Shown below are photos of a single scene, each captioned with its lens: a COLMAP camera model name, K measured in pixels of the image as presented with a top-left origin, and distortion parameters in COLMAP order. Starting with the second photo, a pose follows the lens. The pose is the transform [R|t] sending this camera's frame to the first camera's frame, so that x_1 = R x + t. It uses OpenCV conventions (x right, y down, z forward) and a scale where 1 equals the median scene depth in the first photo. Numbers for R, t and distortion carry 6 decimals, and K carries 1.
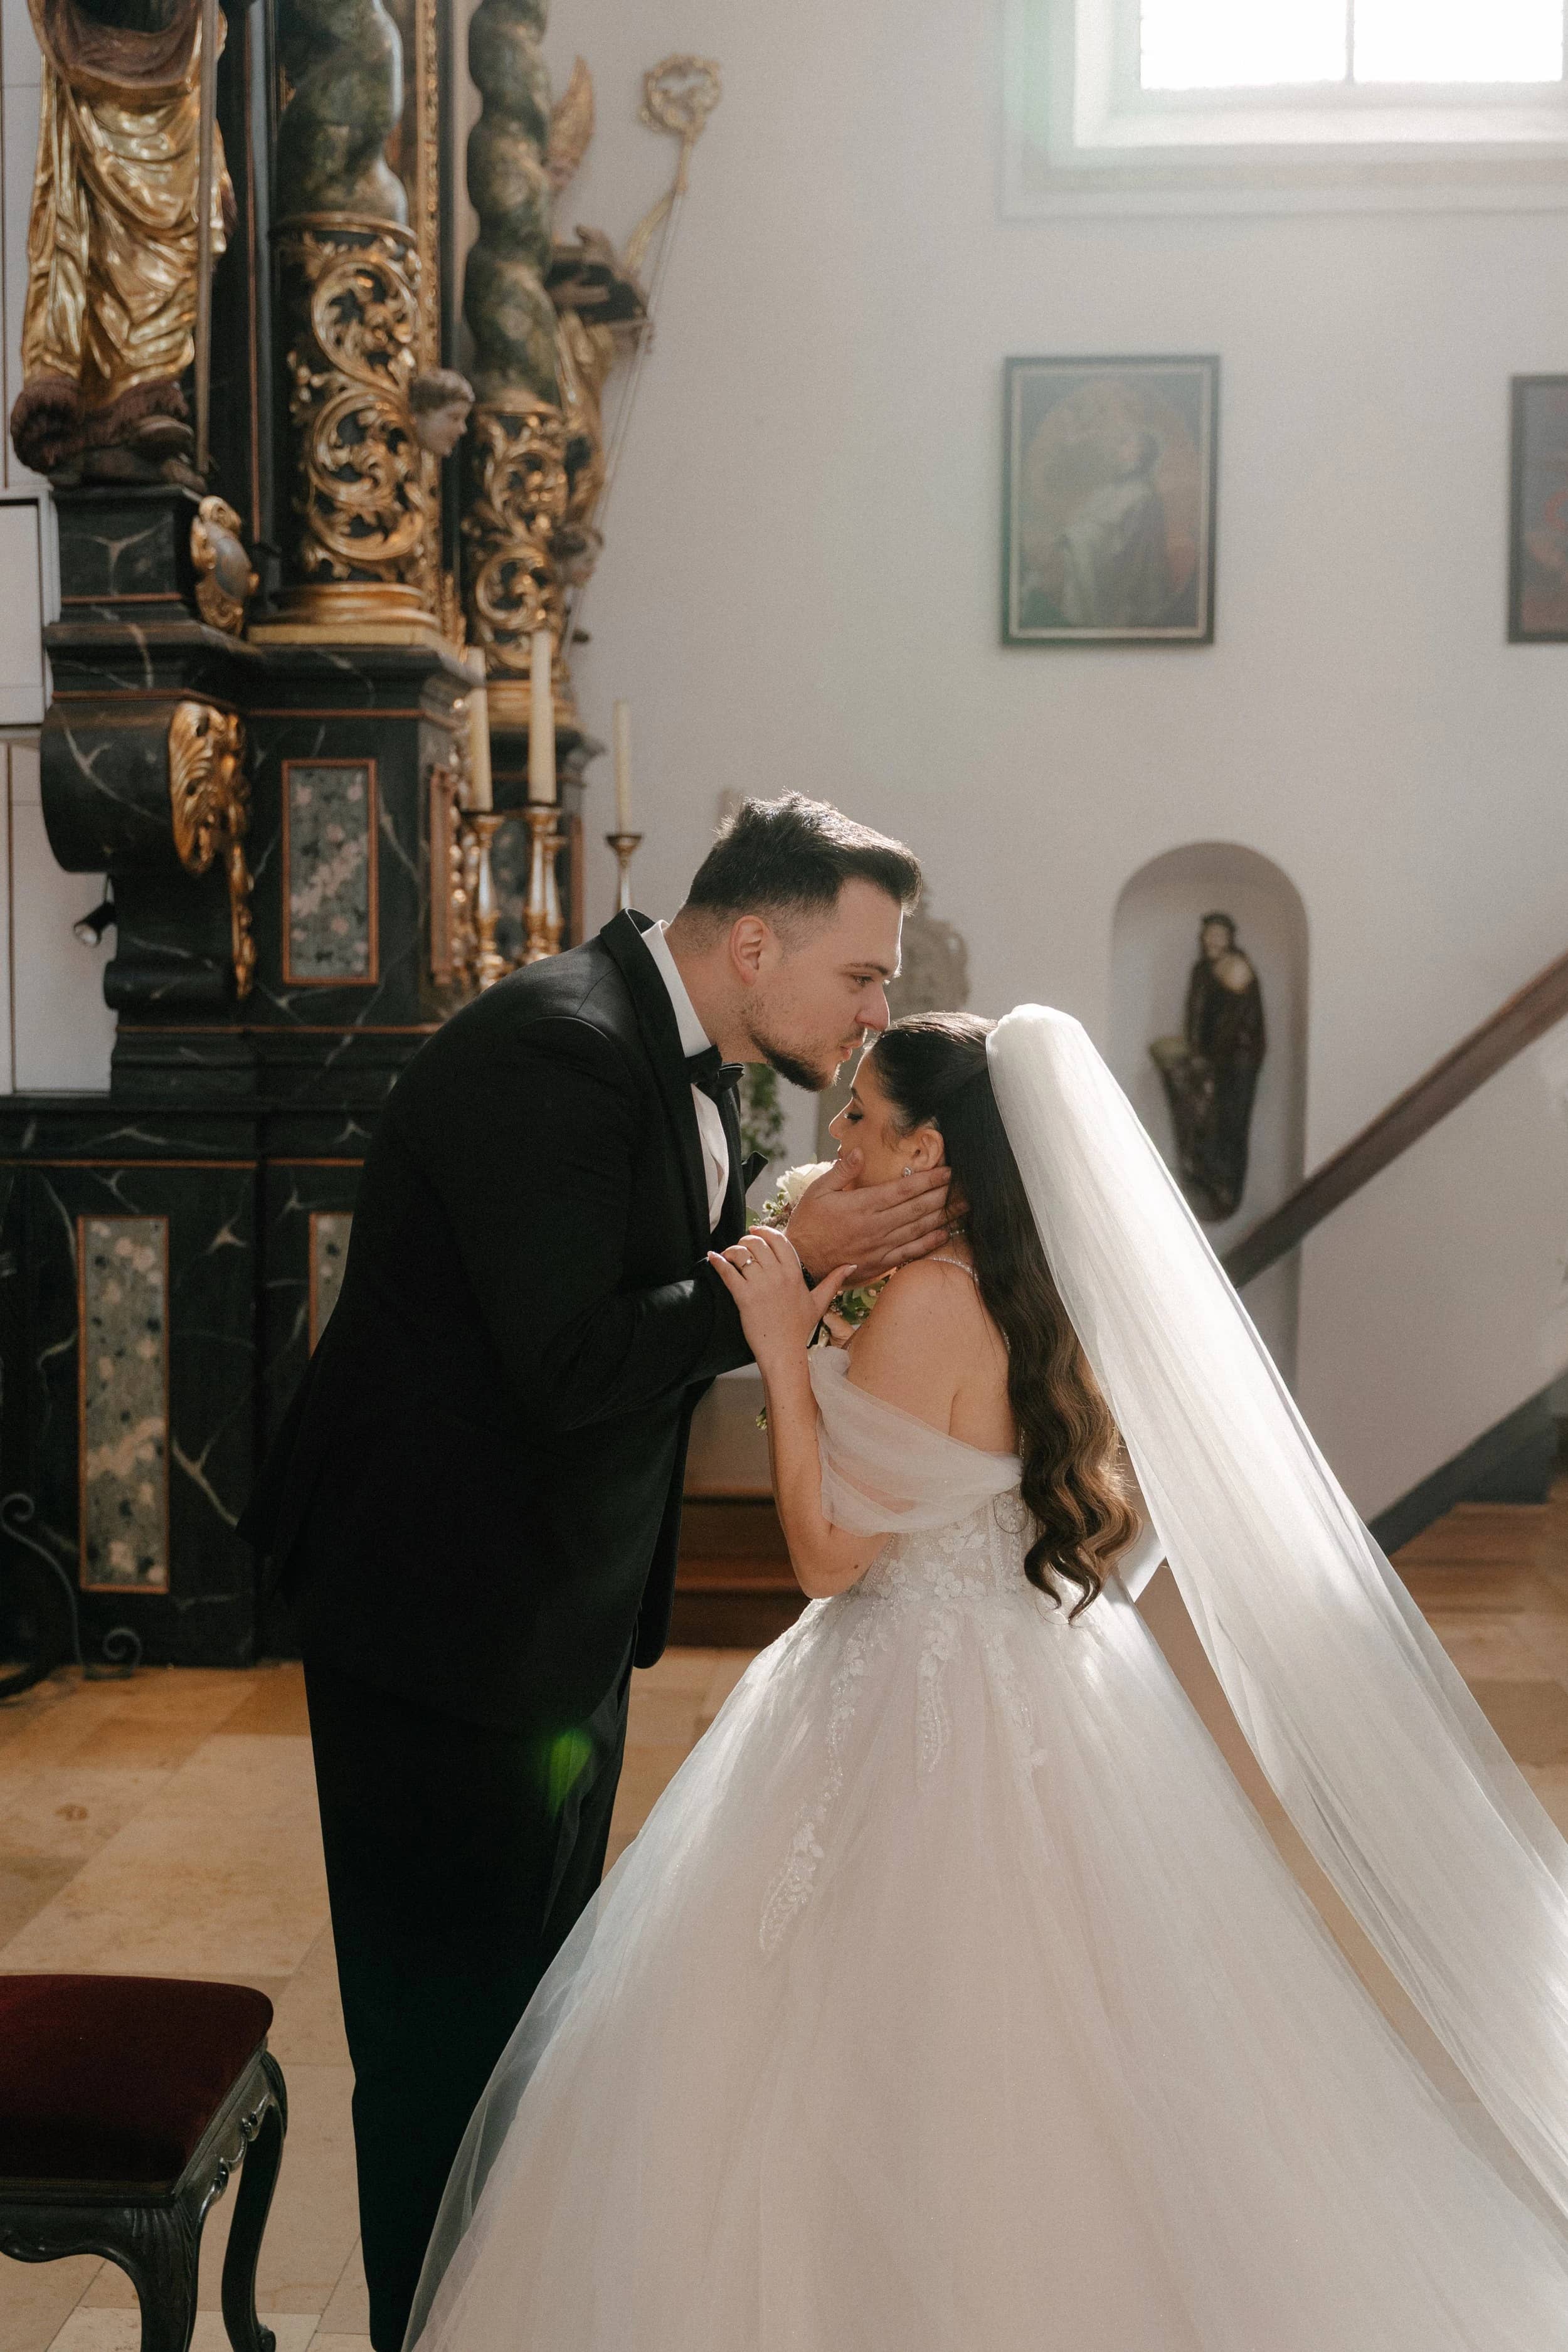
lens RADIAL K [[3206.0, 0, 868.1], [0, 3206.0, 1175.2], [0, 0, 1]] dist [-0.000664, -0.031008]
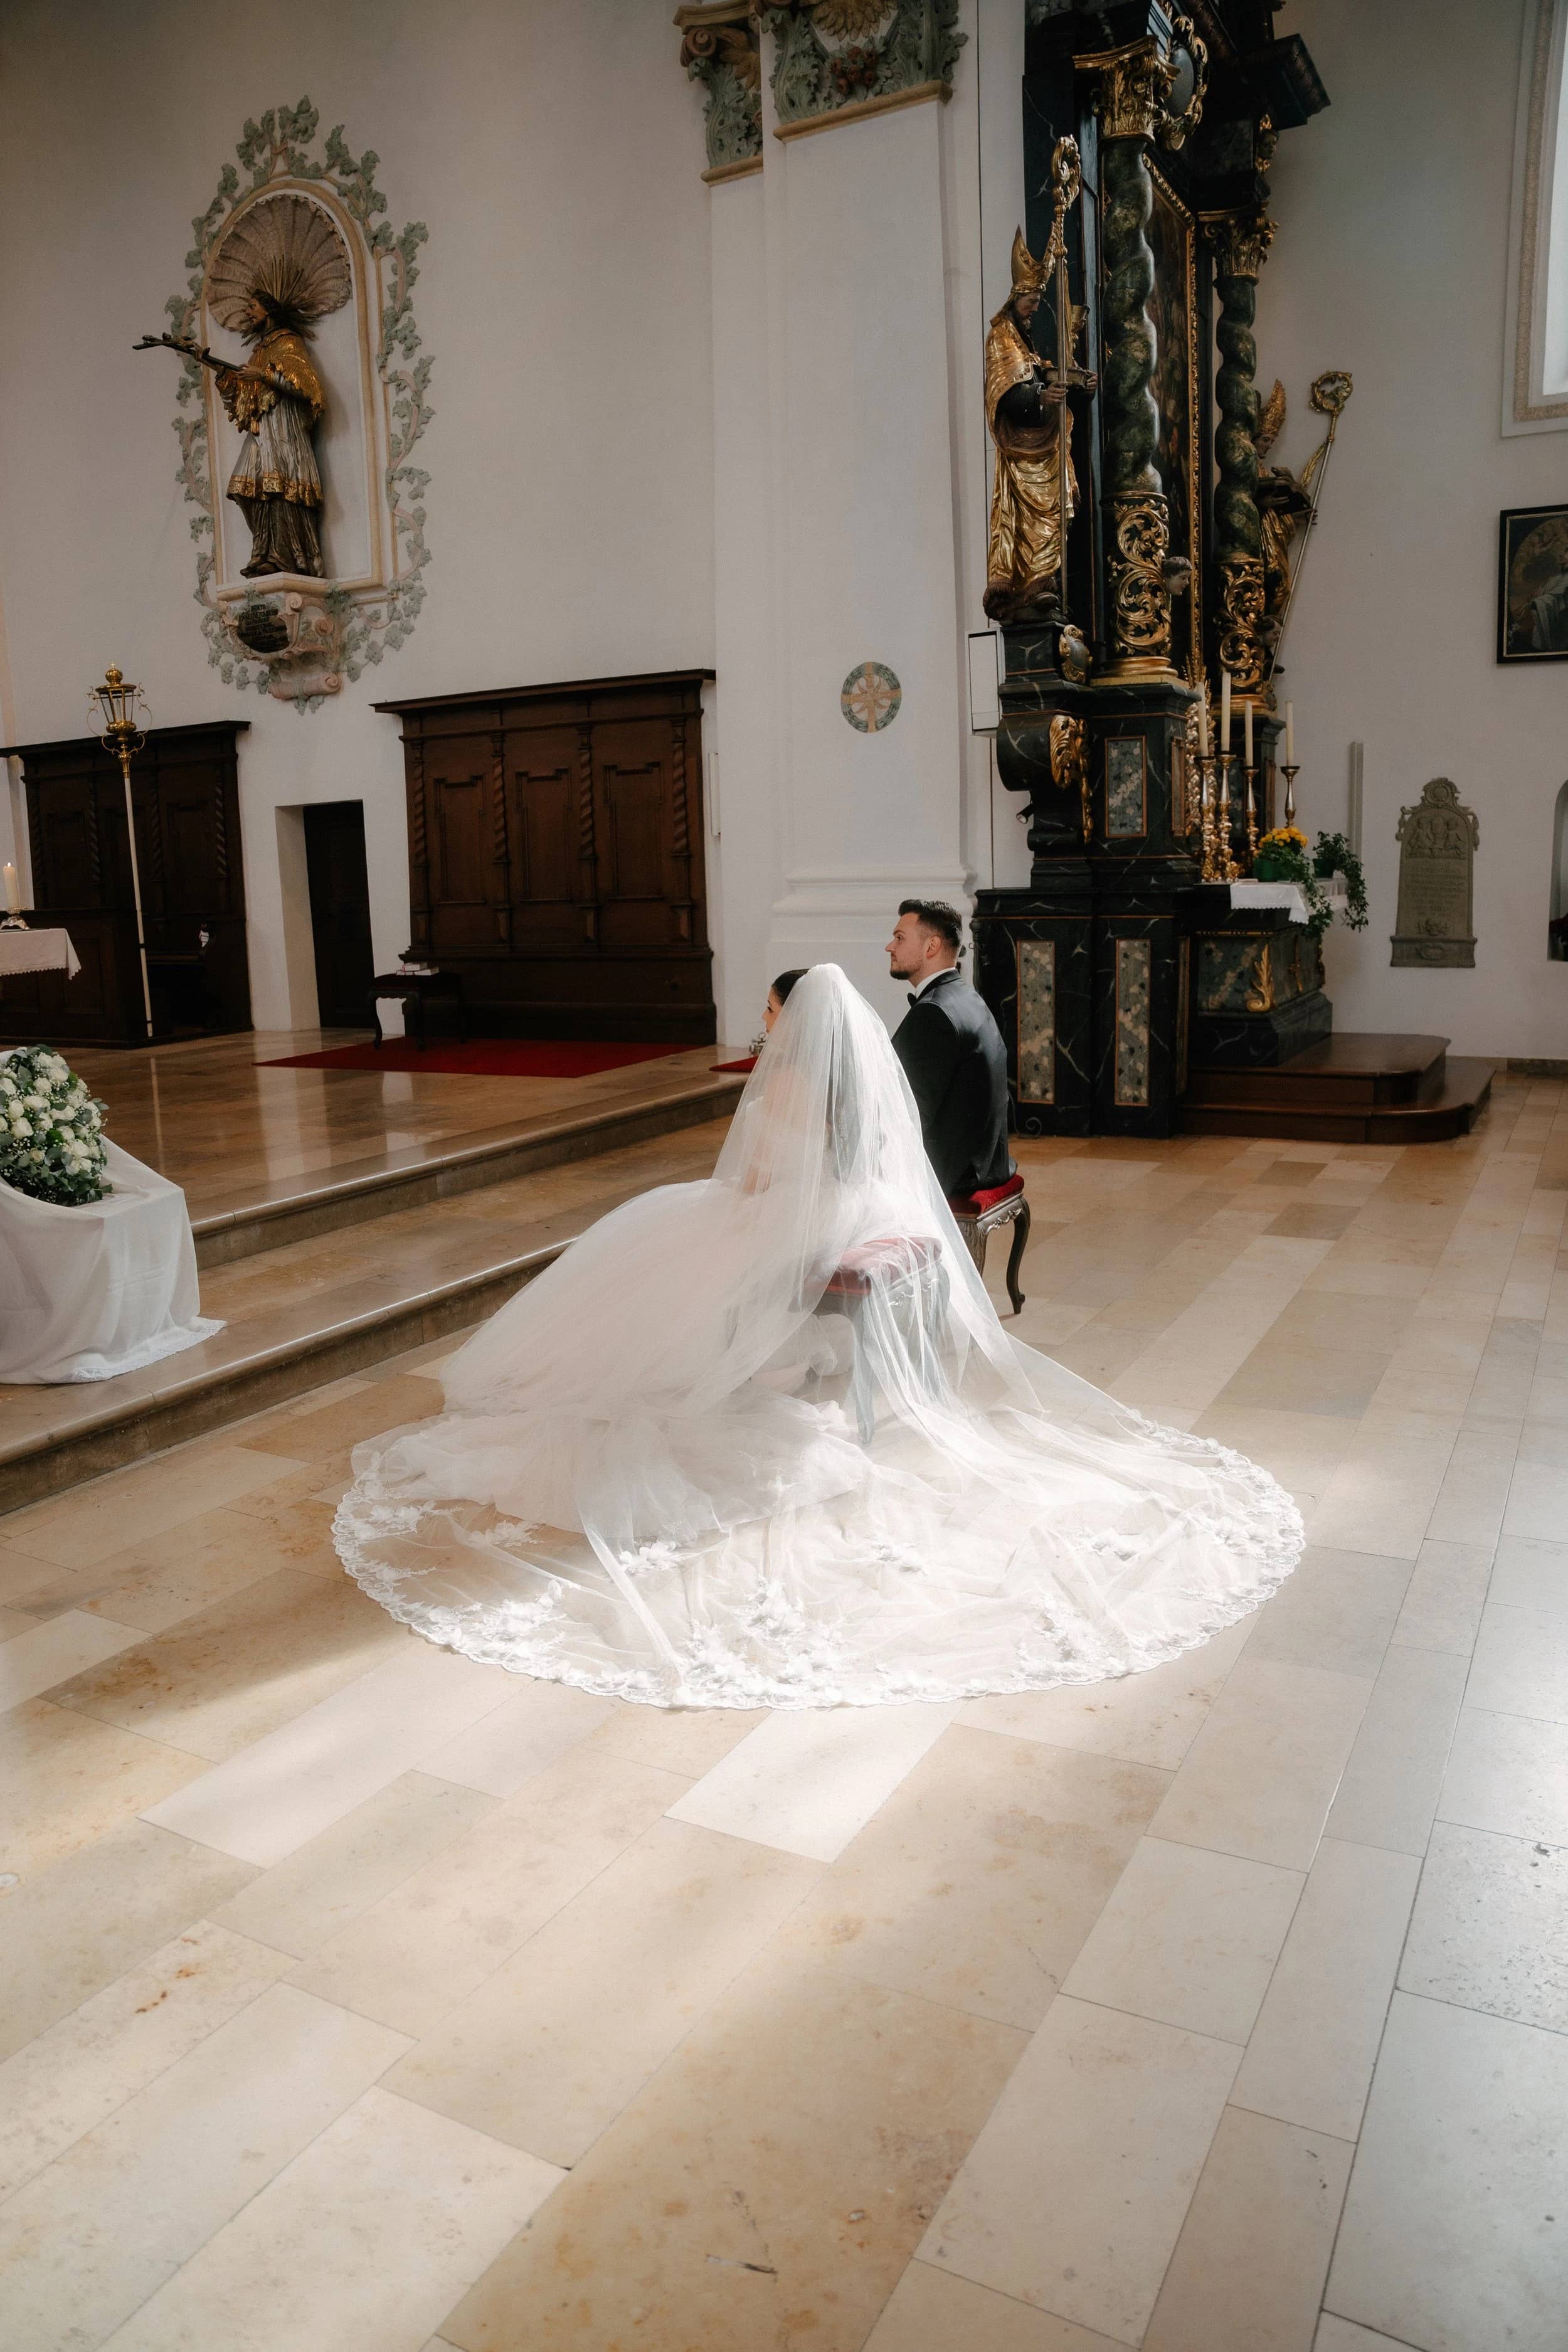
lens RADIAL K [[1583.7, 0, 784.0], [0, 1583.7, 1176.0], [0, 0, 1]] dist [-0.064957, 0.001923]
pose [[0.916681, 0.051774, -0.396251, 0.067743], [0.004683, 0.990112, 0.140201, 0.021467], [0.399592, -0.130375, 0.907375, -0.148302]]
